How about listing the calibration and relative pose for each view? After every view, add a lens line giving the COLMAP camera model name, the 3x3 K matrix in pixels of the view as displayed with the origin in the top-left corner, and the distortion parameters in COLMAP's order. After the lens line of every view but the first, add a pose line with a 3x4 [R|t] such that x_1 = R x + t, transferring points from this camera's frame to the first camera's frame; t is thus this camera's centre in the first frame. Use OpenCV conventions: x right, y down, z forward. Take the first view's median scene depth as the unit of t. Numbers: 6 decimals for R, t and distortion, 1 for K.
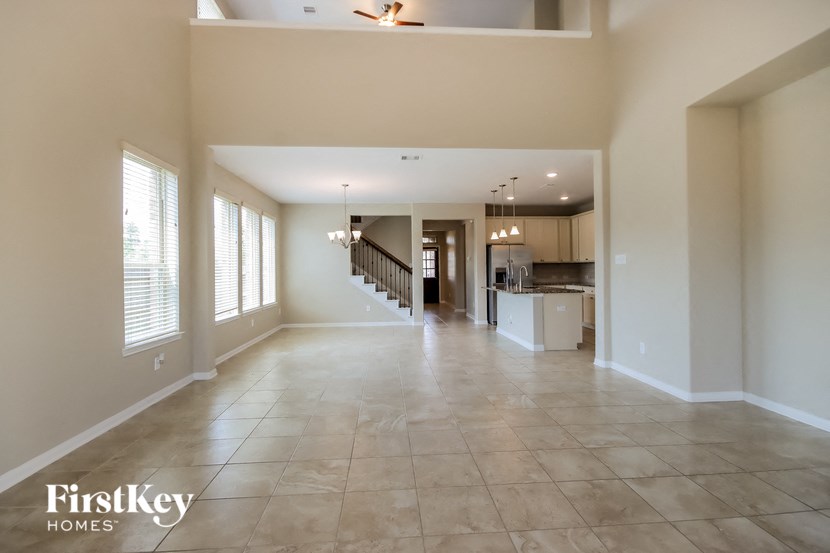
lens RADIAL K [[385.6, 0, 415.2], [0, 385.6, 267.8], [0, 0, 1]] dist [0.002889, 0.000189]
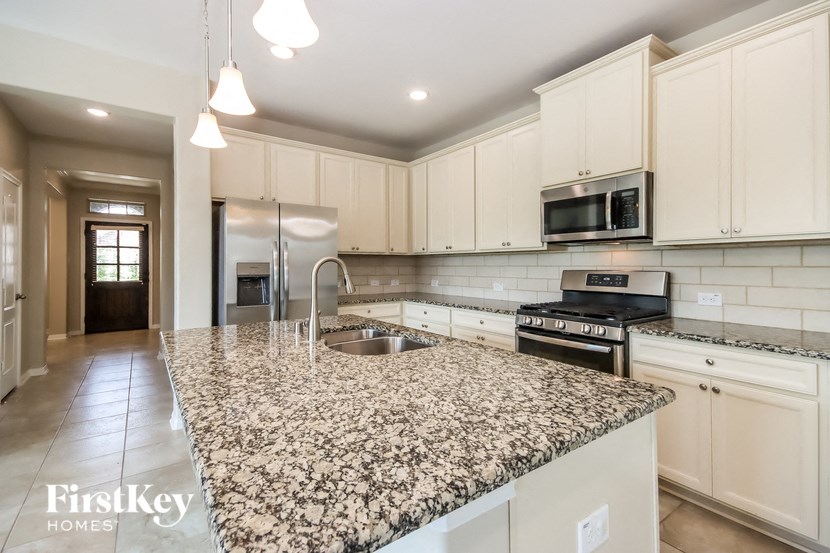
lens RADIAL K [[385.6, 0, 415.2], [0, 385.6, 267.8], [0, 0, 1]] dist [0.002889, 0.000189]
pose [[0.846903, 0.002930, 0.531739, 0.145842], [-0.008483, 0.999932, 0.008000, -0.000365], [-0.531679, -0.011286, 0.846871, 0.573165]]
